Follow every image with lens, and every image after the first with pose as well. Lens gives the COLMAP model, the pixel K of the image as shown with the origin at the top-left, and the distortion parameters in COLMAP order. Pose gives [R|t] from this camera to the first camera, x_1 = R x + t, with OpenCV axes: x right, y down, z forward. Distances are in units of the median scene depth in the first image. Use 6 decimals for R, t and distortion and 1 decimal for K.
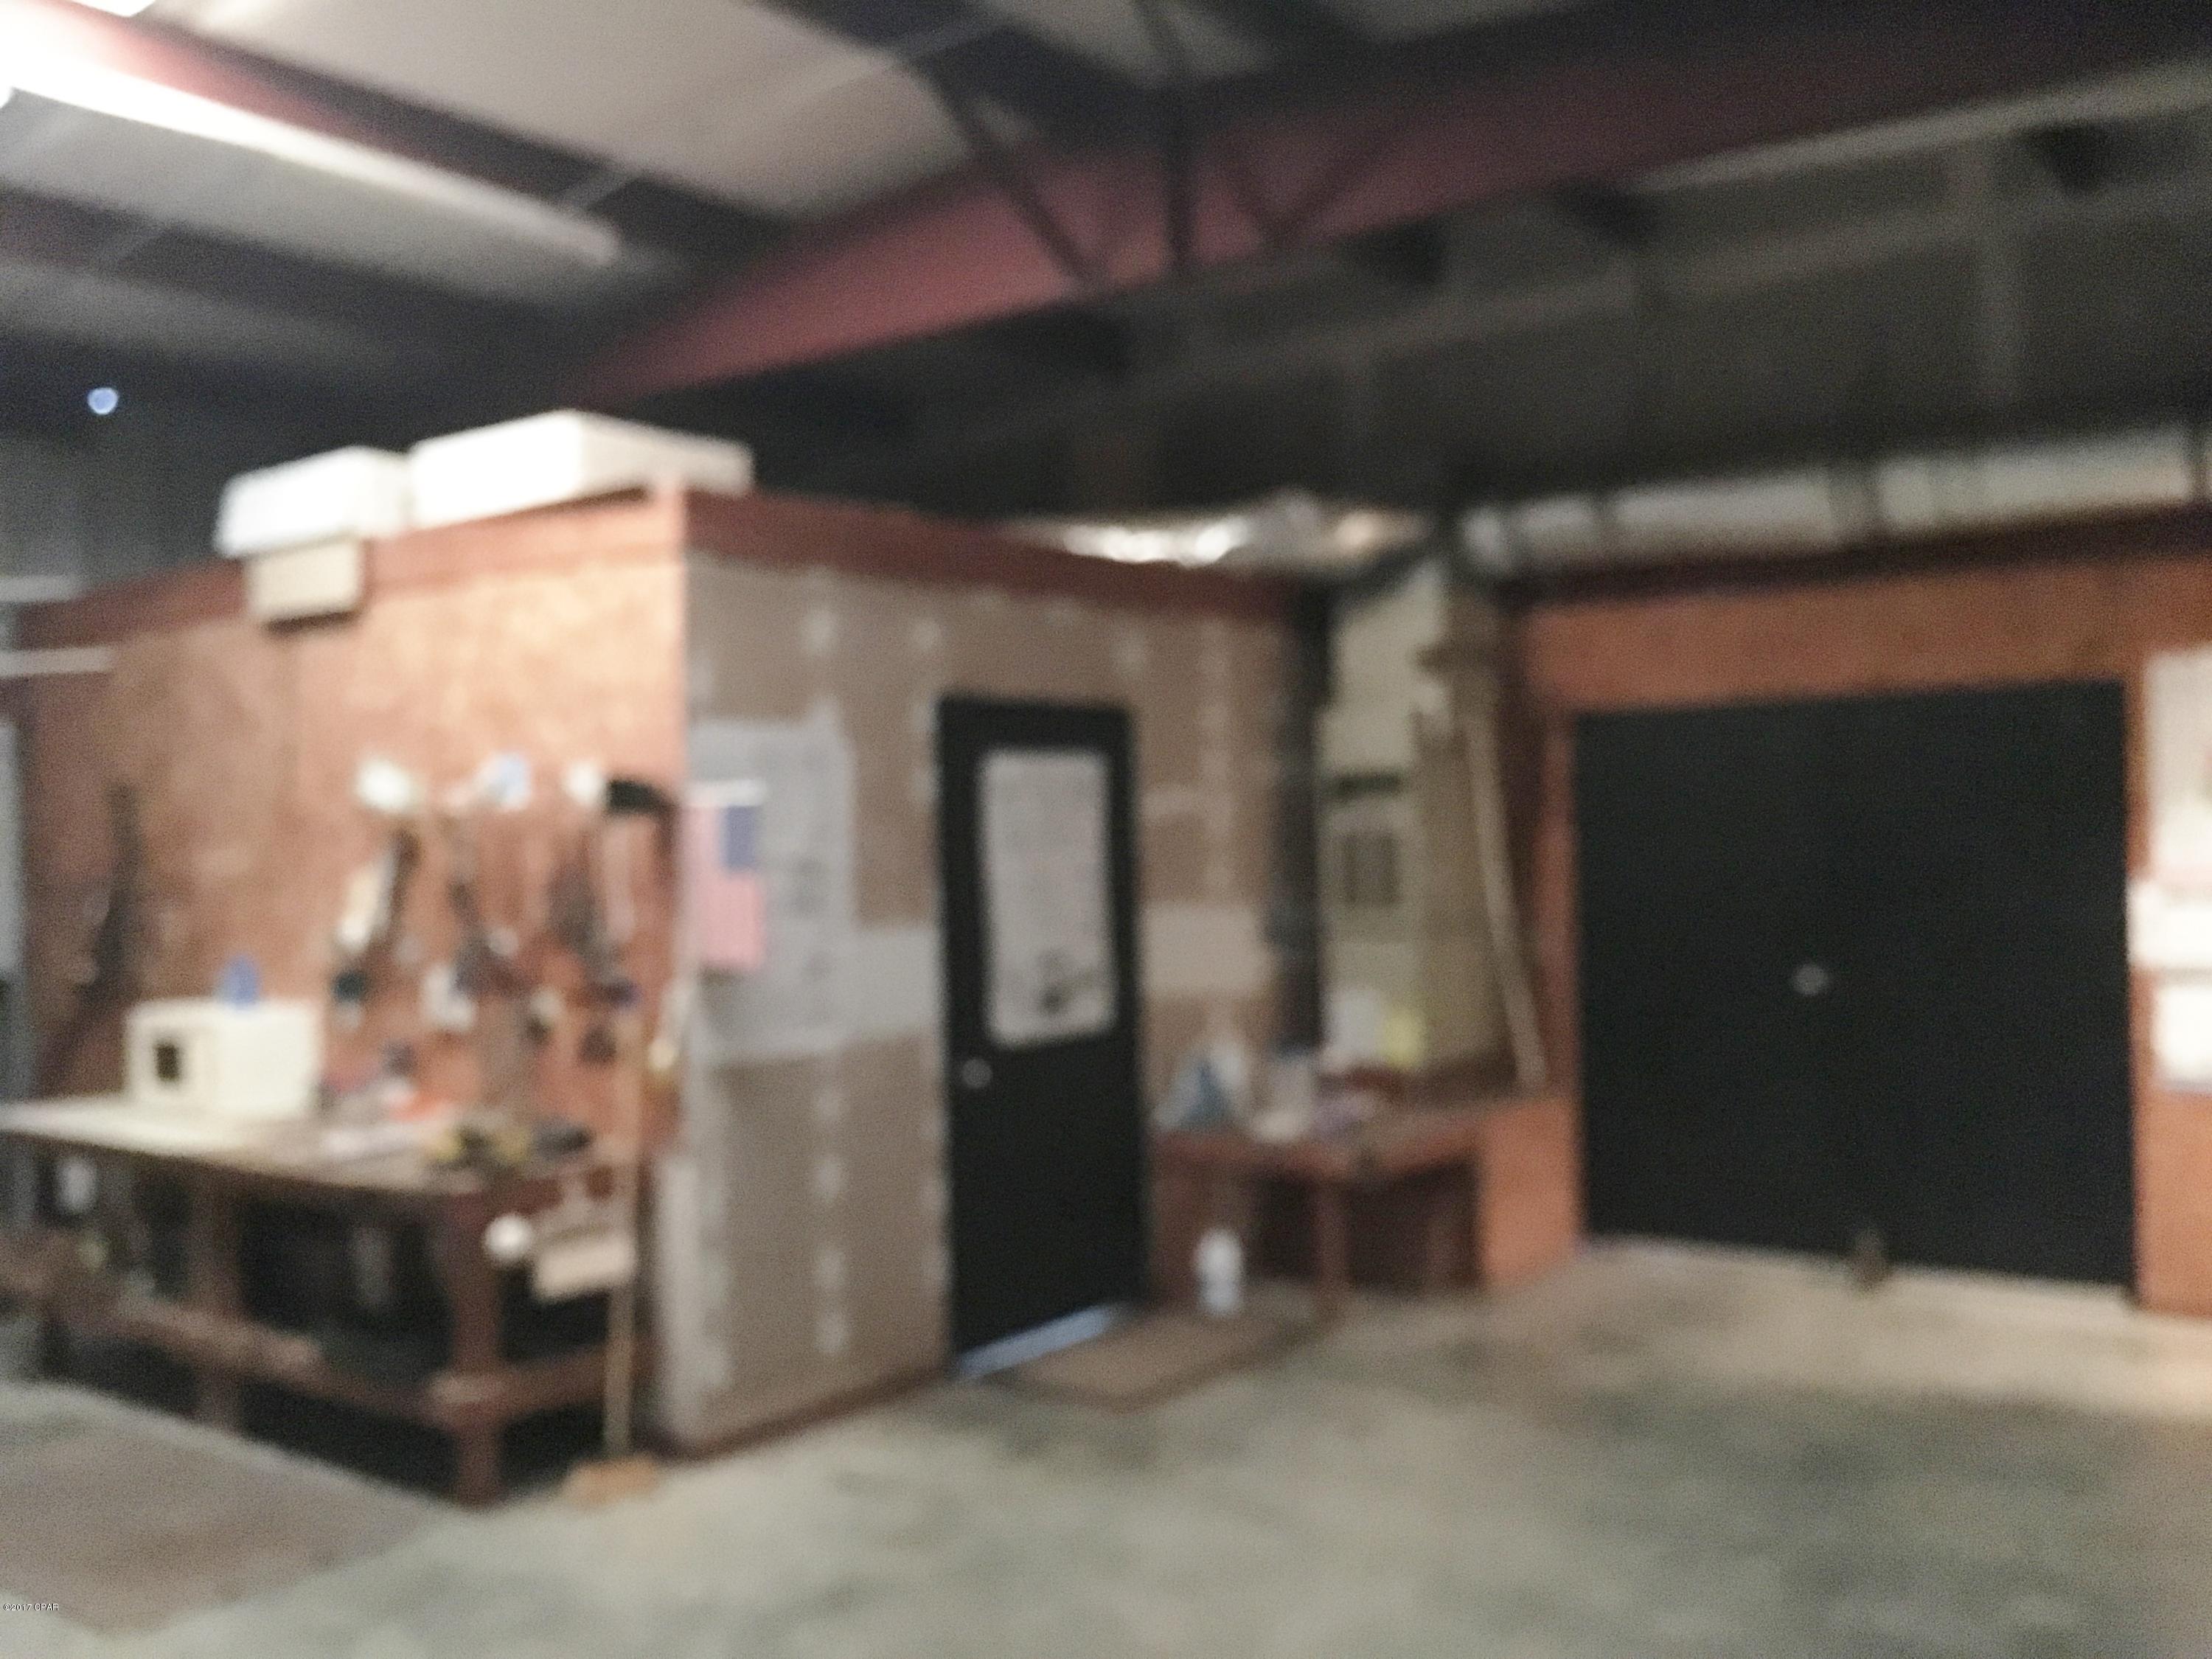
lens RADIAL K [[1973.4, 0, 1106.0], [0, 1973.4, 829.5], [0, 0, 1]] dist [0.065551, -0.128615]
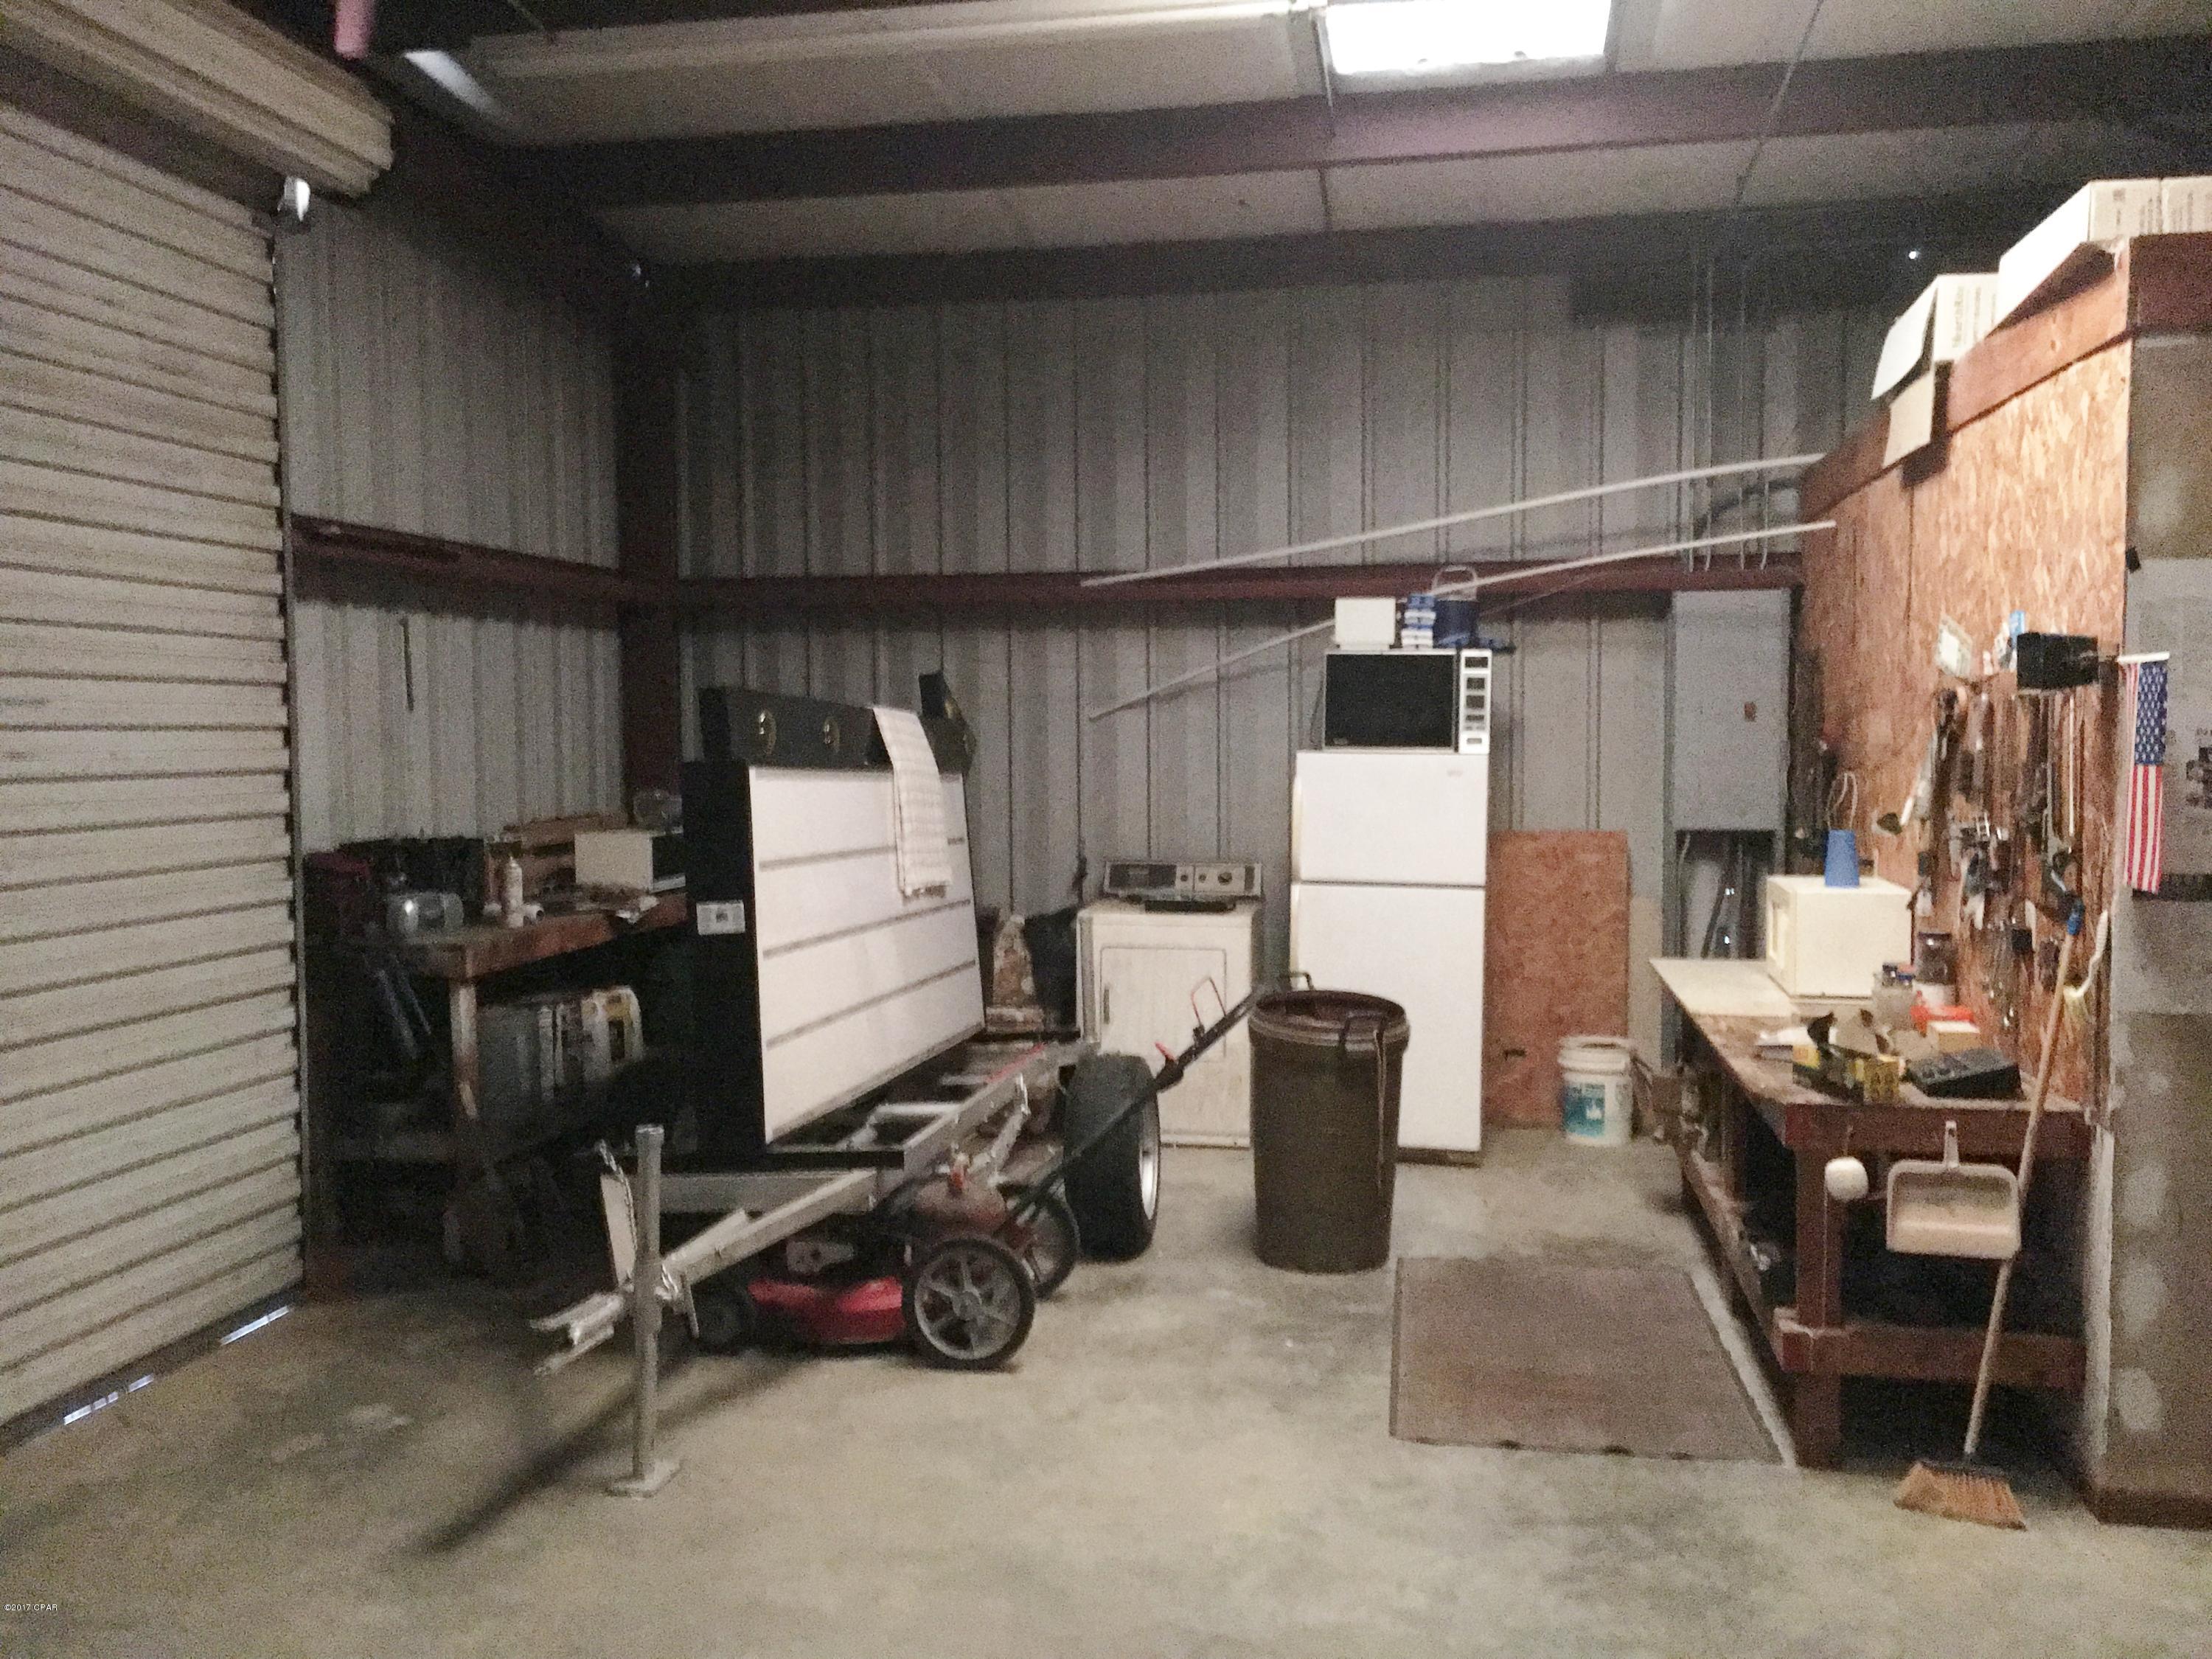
lens RADIAL K [[1870.9, 0, 1102.3], [0, 1870.9, 833.5], [0, 0, 1]] dist [0.083711, -0.120305]
pose [[0.439956, 0.072951, -0.895051, 0.237673], [-0.002558, 0.996793, 0.079986, -0.006884], [0.898016, -0.032901, 0.438731, 0.287478]]
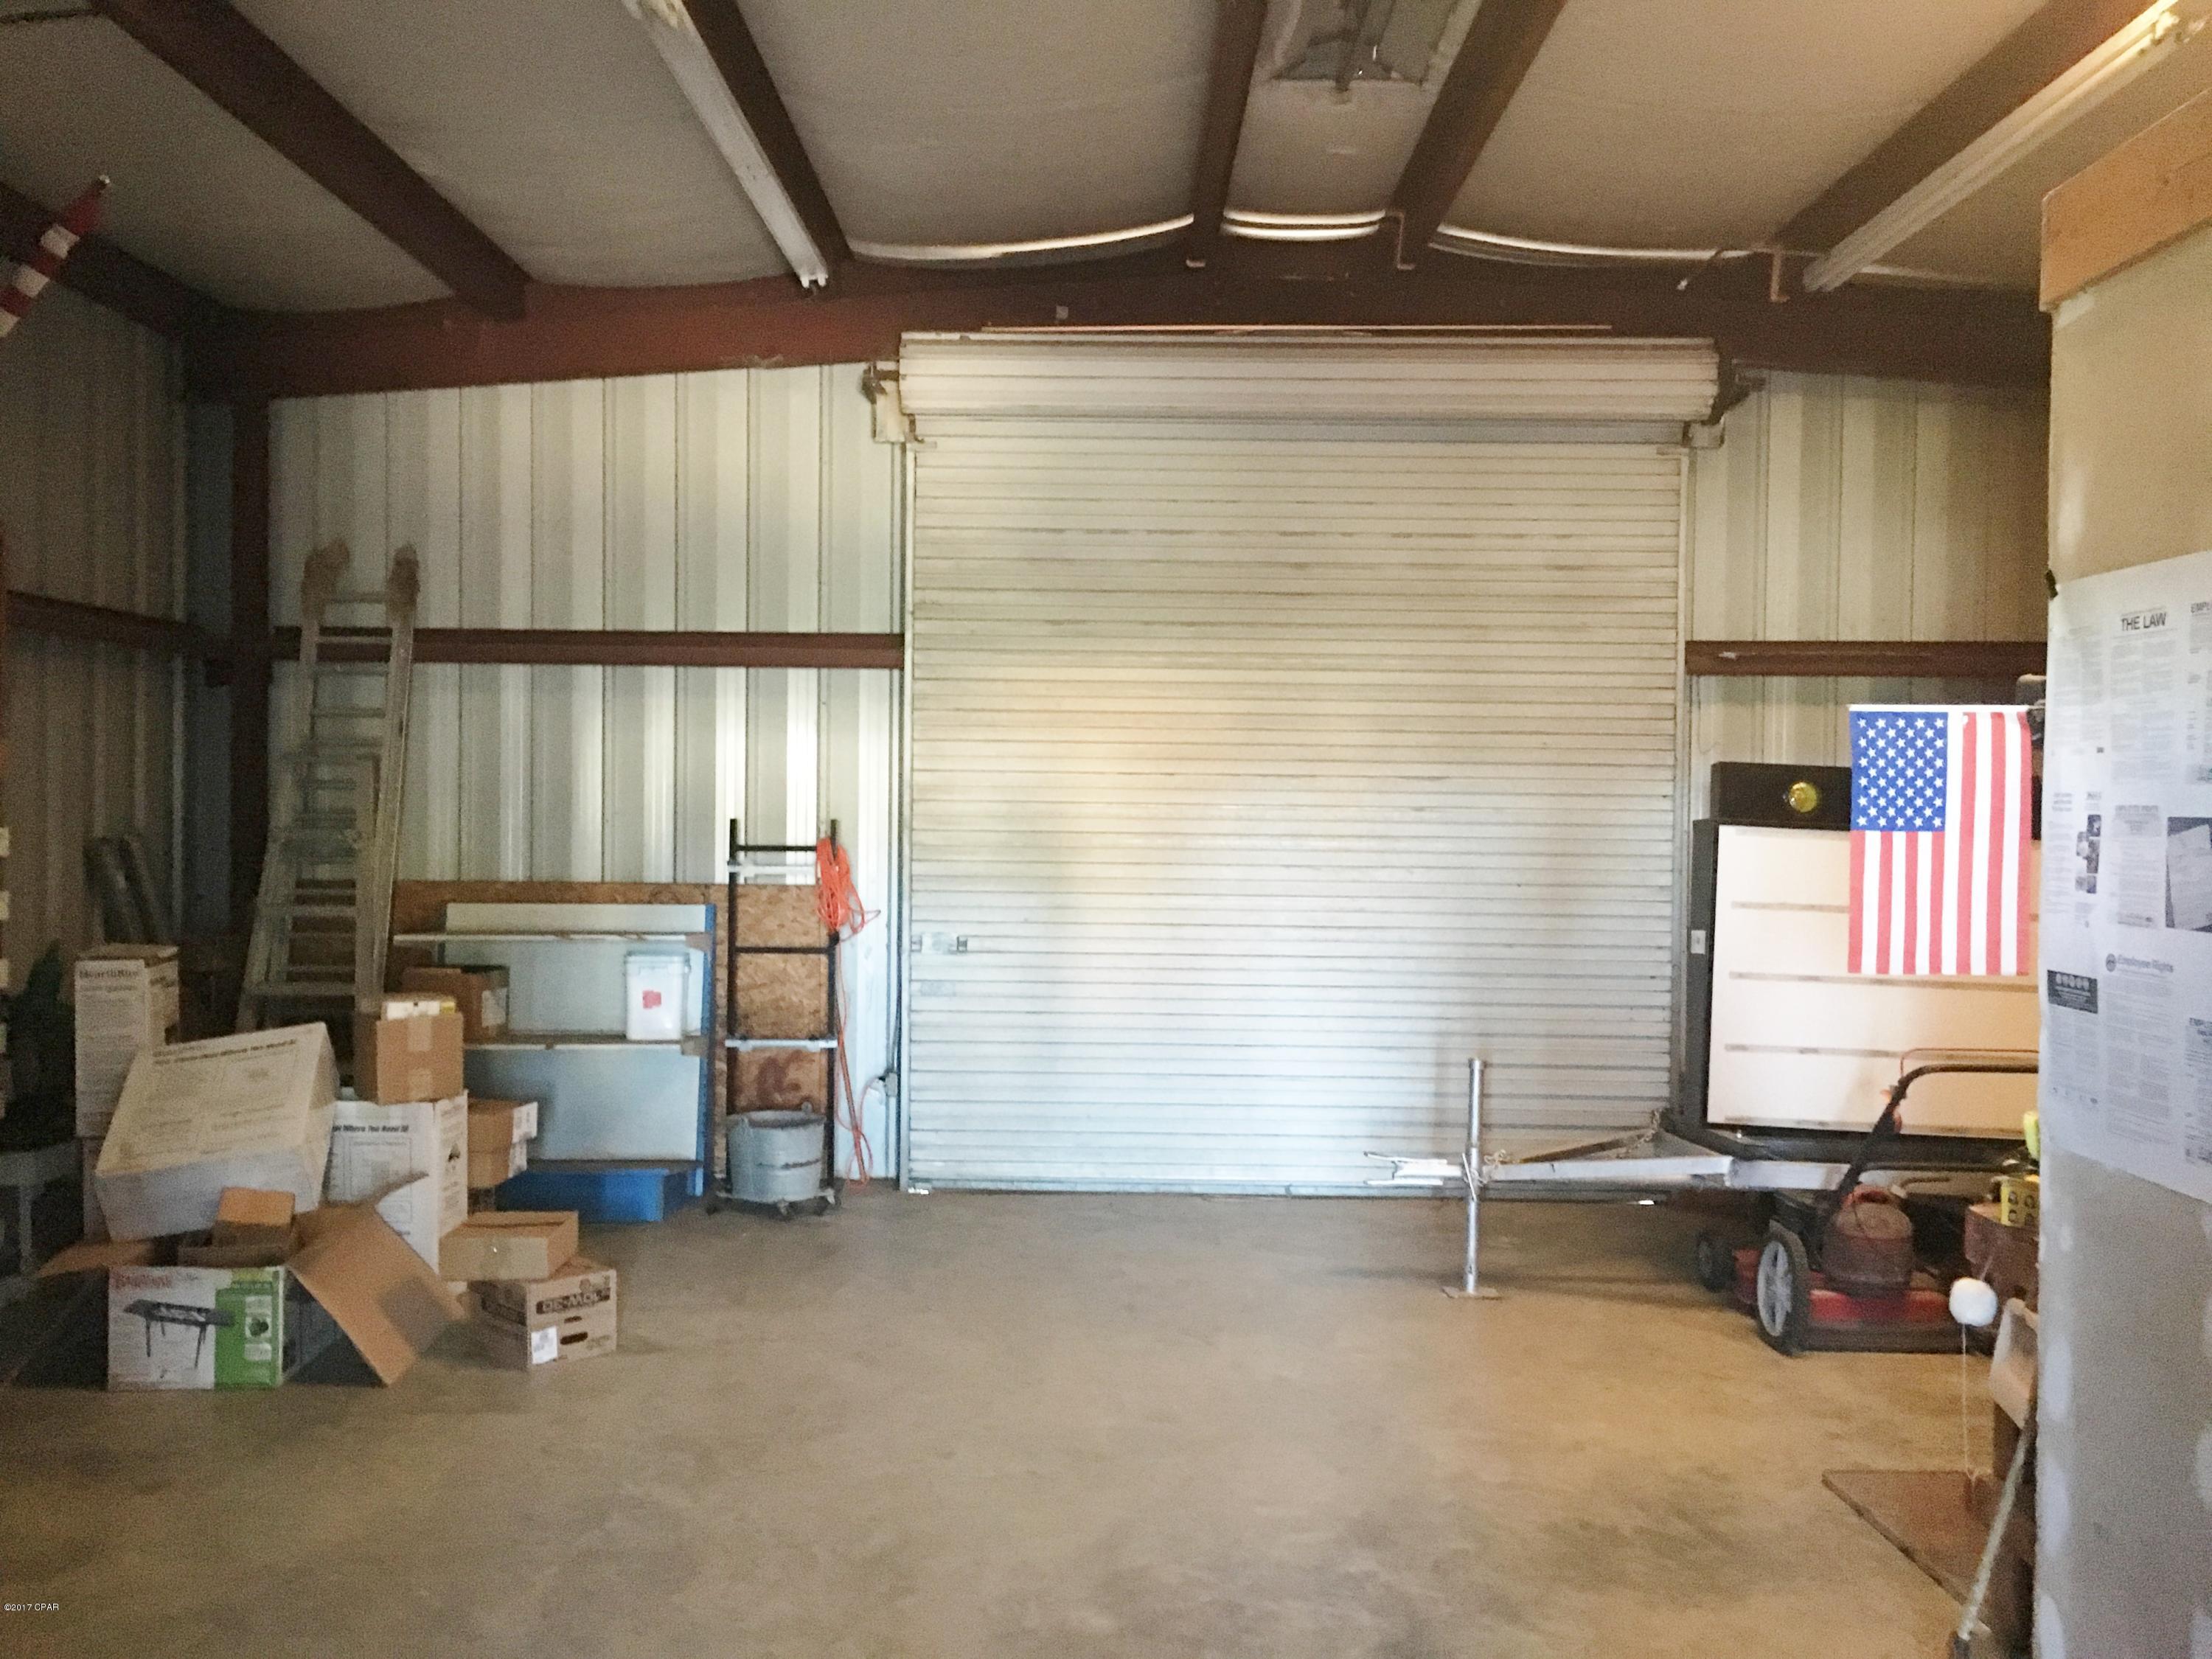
lens RADIAL K [[1870.9, 0, 1102.3], [0, 1870.9, 833.5], [0, 0, 1]] dist [0.083711, -0.120305]
pose [[-0.801753, 0.022442, -0.597234, 0.334105], [0.008009, 0.999608, 0.026811, 0.003533], [0.597601, 0.016712, -0.801619, 1.143419]]
